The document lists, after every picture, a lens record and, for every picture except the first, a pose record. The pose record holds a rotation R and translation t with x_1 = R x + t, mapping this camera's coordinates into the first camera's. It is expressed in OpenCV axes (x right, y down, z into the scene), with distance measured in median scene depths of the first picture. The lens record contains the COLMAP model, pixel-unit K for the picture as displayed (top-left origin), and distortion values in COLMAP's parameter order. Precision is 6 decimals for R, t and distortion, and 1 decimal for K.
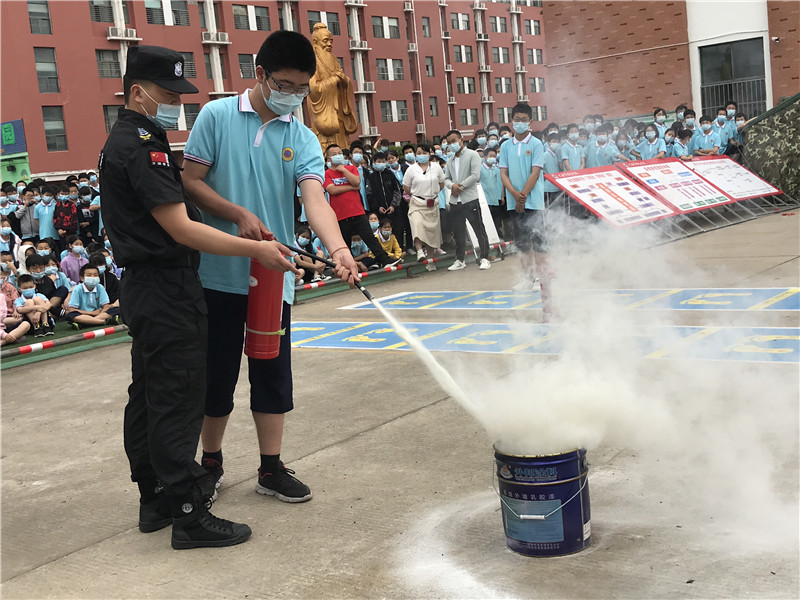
lens RADIAL K [[1048.2, 0, 400.0], [0, 1048.2, 300.0], [0, 0, 1]] dist [0.243524, -0.825079]
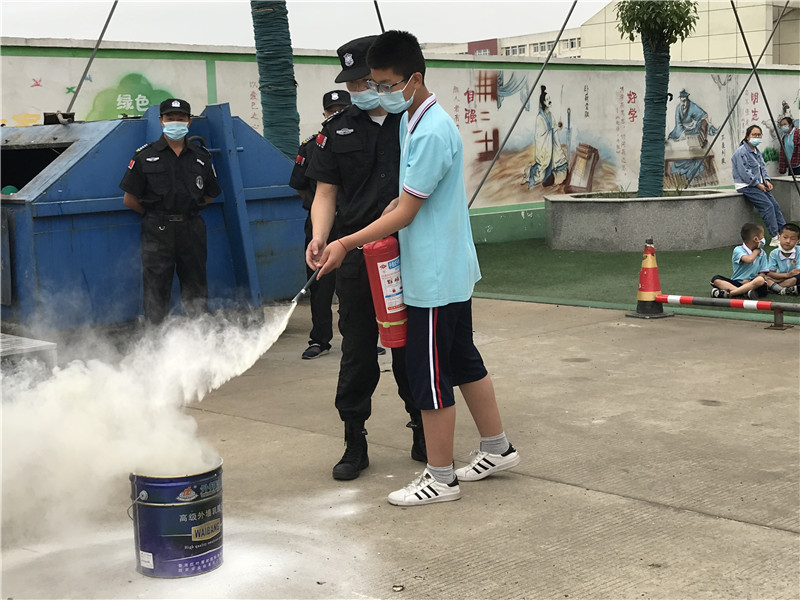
lens RADIAL K [[1276.8, 0, 400.0], [0, 1276.8, 300.0], [0, 0, 1]] dist [0.539589, -2.092503]
pose [[-0.128676, 0.225740, -0.965652, 0.236054], [-0.070852, 0.969166, 0.236002, -0.061384], [0.989152, 0.098786, -0.108714, 0.246323]]
